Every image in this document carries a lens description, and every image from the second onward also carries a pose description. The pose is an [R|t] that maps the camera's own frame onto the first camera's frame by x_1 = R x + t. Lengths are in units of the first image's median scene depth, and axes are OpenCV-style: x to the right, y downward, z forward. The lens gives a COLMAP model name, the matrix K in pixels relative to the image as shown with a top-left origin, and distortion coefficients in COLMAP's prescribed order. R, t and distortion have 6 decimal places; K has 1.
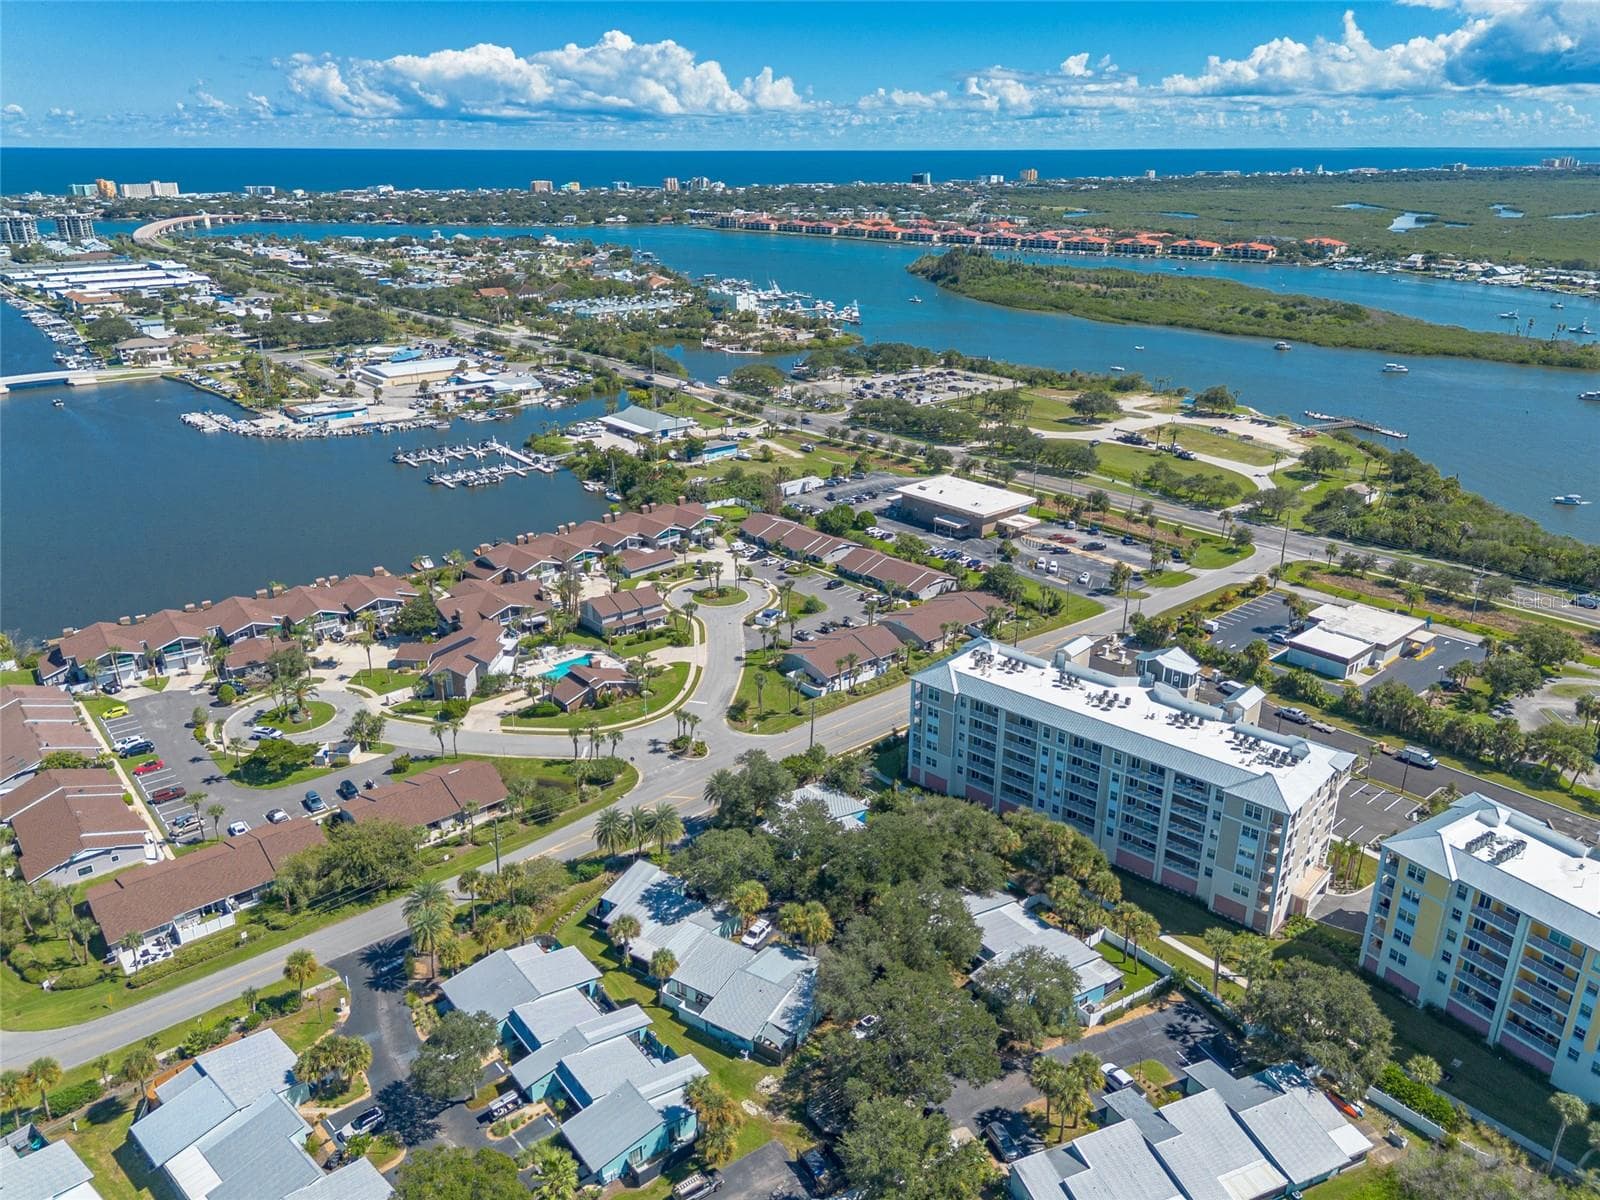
lens RADIAL K [[1136.7, 0, 799.2], [0, 1136.7, 621.2], [0, 0, 1]] dist [0.079165, -0.075513]
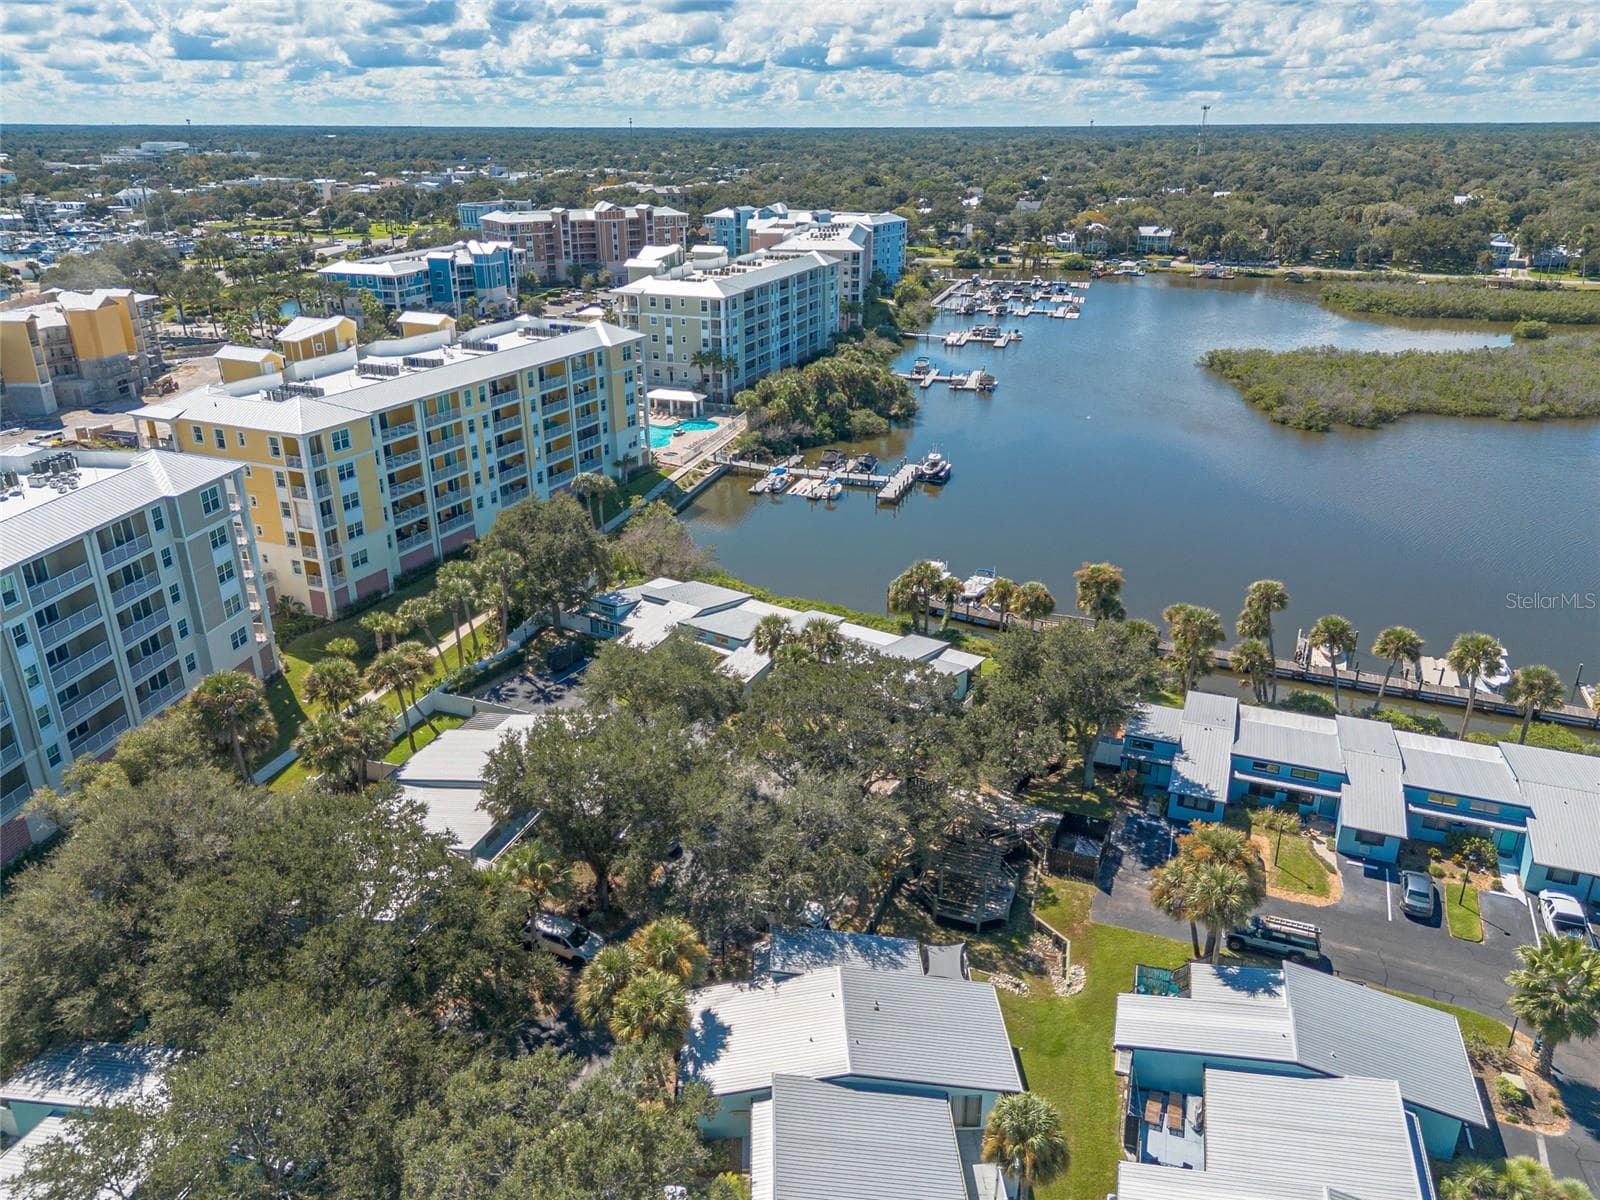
lens RADIAL K [[1135.4, 0, 802.8], [0, 1135.4, 616.3], [0, 0, 1]] dist [0.080769, -0.085394]
pose [[-0.559927, -0.324885, 0.762189, -0.144580], [0.316473, 0.766303, 0.559129, -0.016063], [-0.765720, 0.554284, -0.326256, 0.532417]]
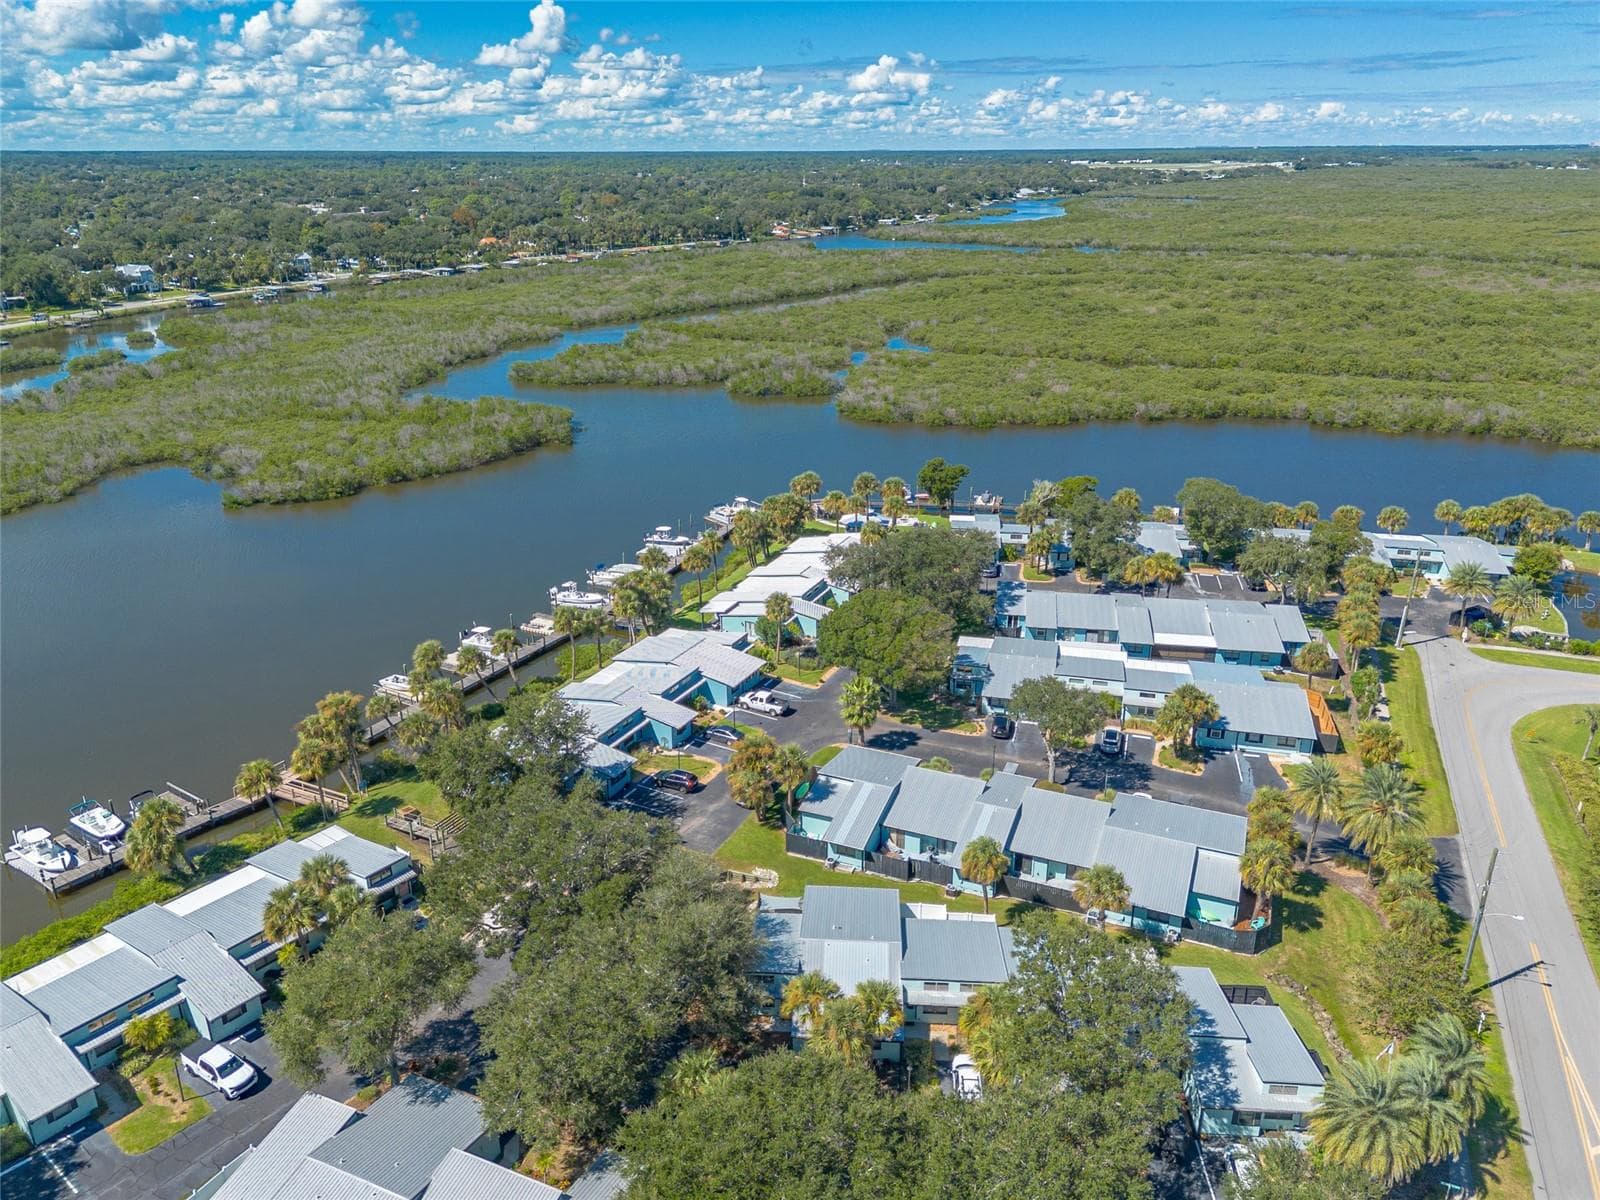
lens RADIAL K [[1128.4, 0, 800.1], [0, 1128.4, 618.9], [0, 0, 1]] dist [0.077831, -0.075110]
pose [[-0.880467, 0.186087, -0.436062, 0.107855], [-0.174510, 0.727977, 0.663020, -0.096647], [0.440822, 0.659864, -0.608486, 0.617723]]
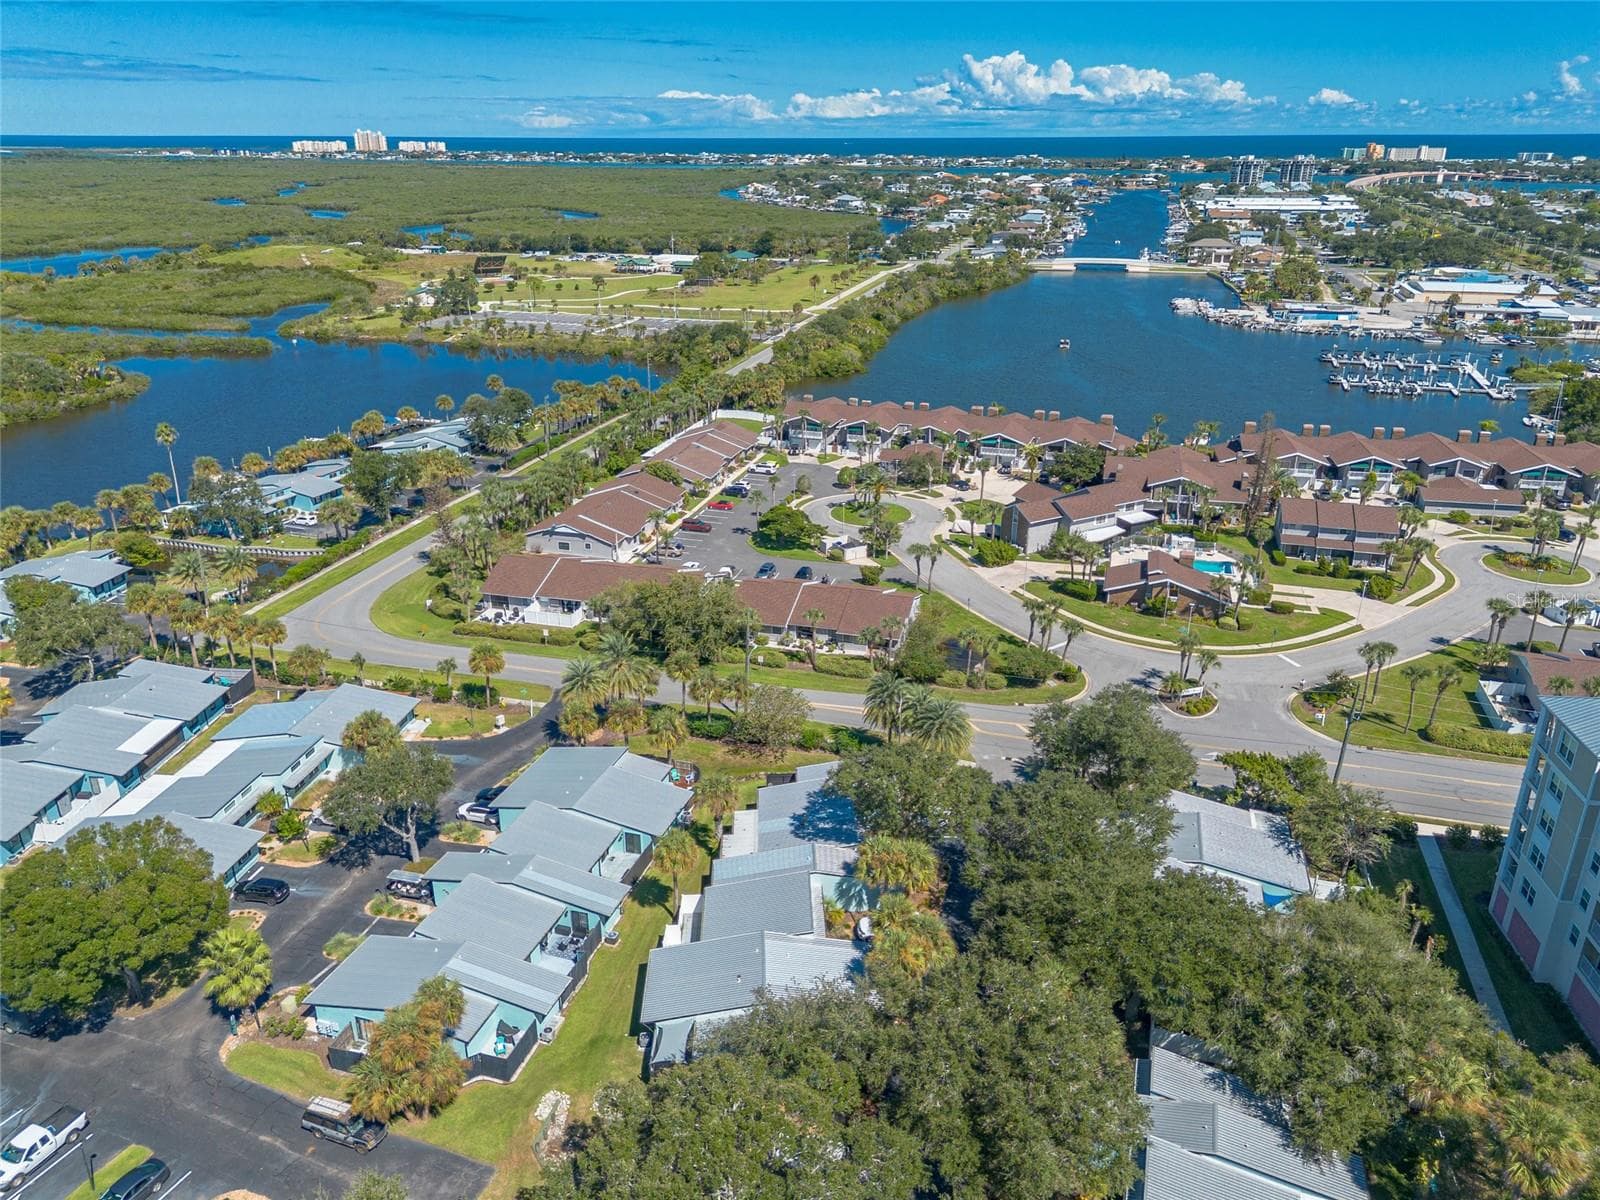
lens RADIAL K [[1124.2, 0, 797.2], [0, 1124.2, 643.1], [0, 0, 1]] dist [0.069554, -0.068235]
pose [[0.562512, 0.339704, -0.753778, 0.175480], [-0.315480, 0.930903, 0.184100, 0.026035], [0.764234, 0.134243, 0.630814, 0.316325]]
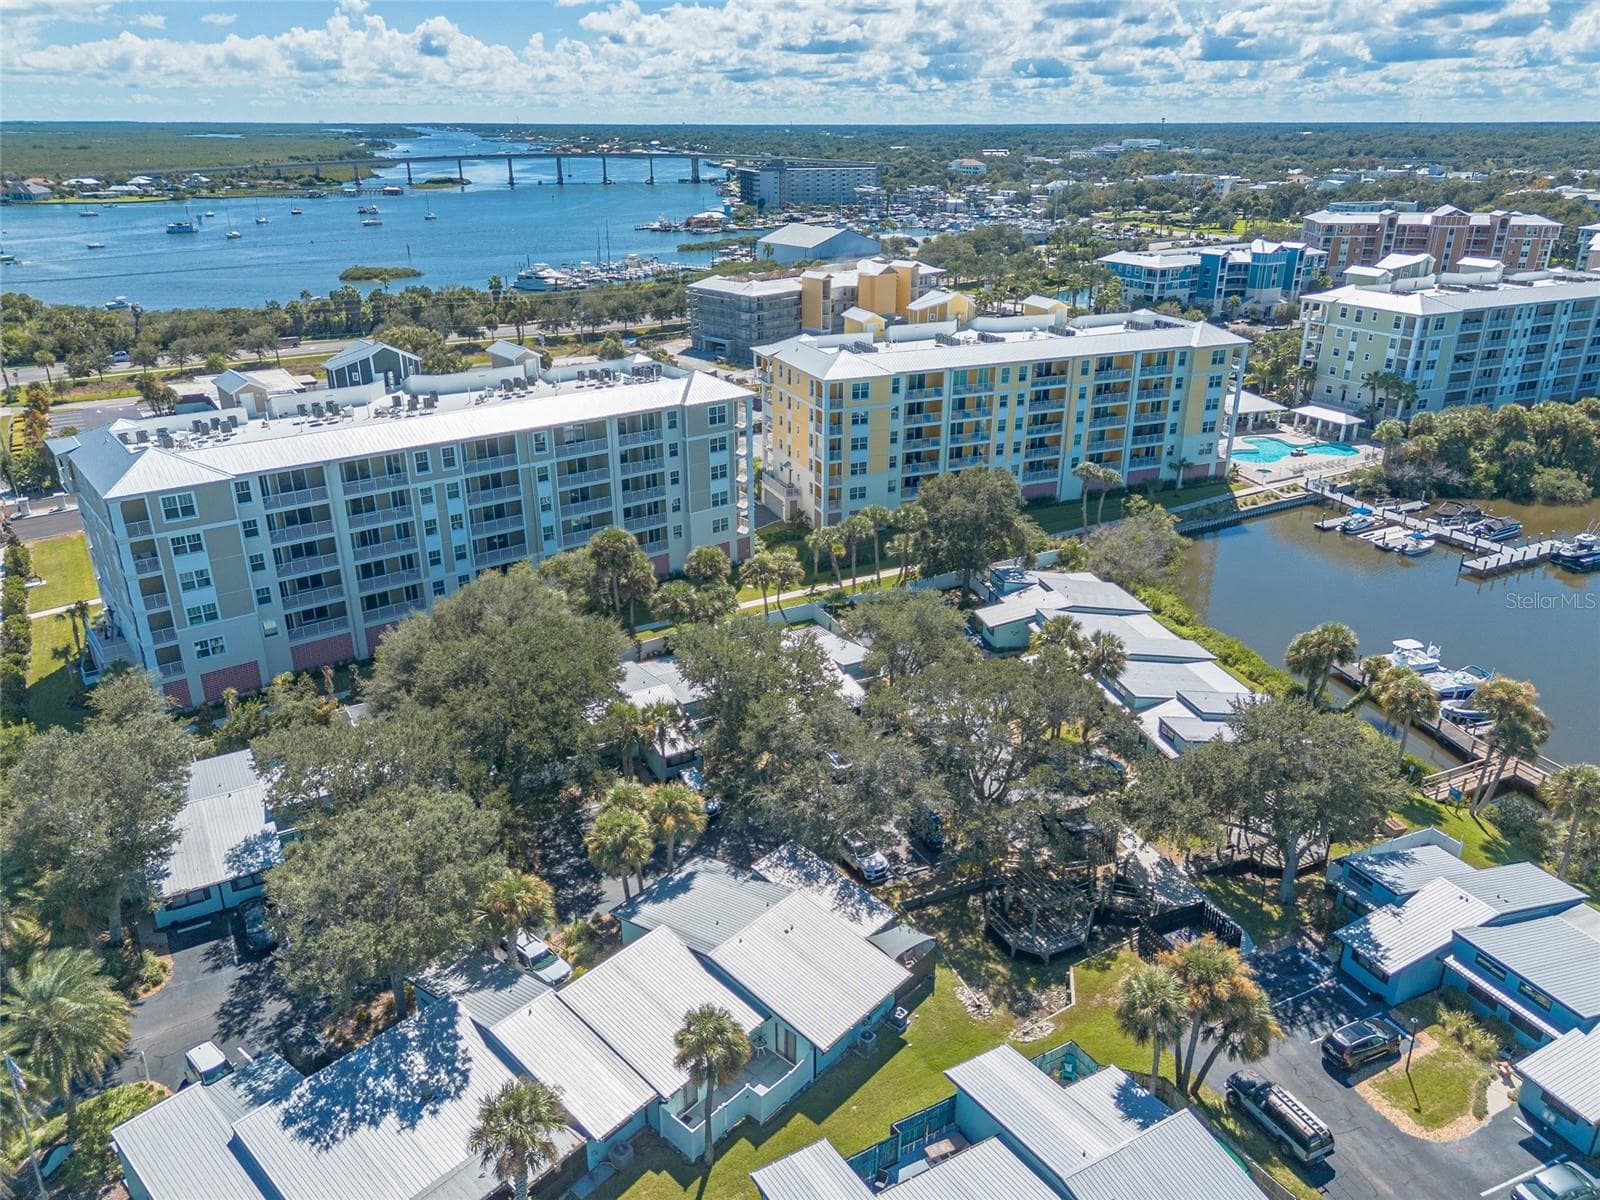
lens RADIAL K [[1128.4, 0, 800.1], [0, 1128.4, 618.9], [0, 0, 1]] dist [0.077831, -0.075110]
pose [[0.160401, -0.393248, 0.905333, -0.196971], [0.373934, 0.873052, 0.312975, 0.034617], [-0.913480, 0.288333, 0.287087, 0.408325]]
